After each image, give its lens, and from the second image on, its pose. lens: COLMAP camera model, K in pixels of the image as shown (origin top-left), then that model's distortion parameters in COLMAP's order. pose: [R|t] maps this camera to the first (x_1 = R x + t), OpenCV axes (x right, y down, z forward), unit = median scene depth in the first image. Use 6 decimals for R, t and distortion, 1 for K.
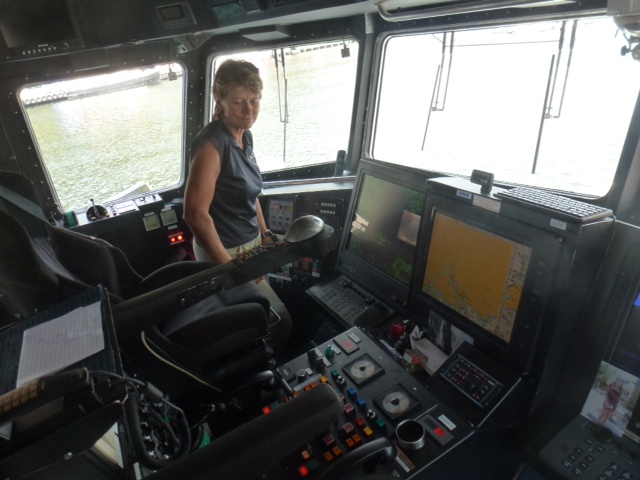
lens RADIAL K [[450.4, 0, 318.7], [0, 450.4, 240.6], [0, 0, 1]] dist [-0.050204, 0.001000]
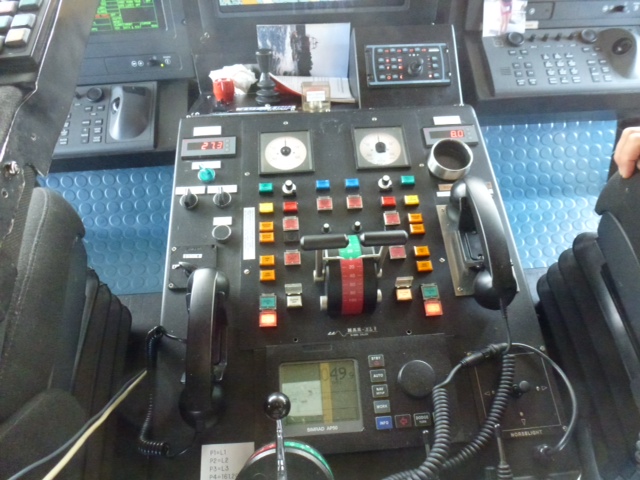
lens RADIAL K [[450.4, 0, 319.1], [0, 450.4, 236.8], [0, 0, 1]] dist [-0.050204, 0.001000]
pose [[0.403354, -0.685984, 0.605584, -0.370857], [0.324932, 0.726053, 0.606025, 0.029196], [-0.855410, -0.047669, 0.515754, 0.772171]]
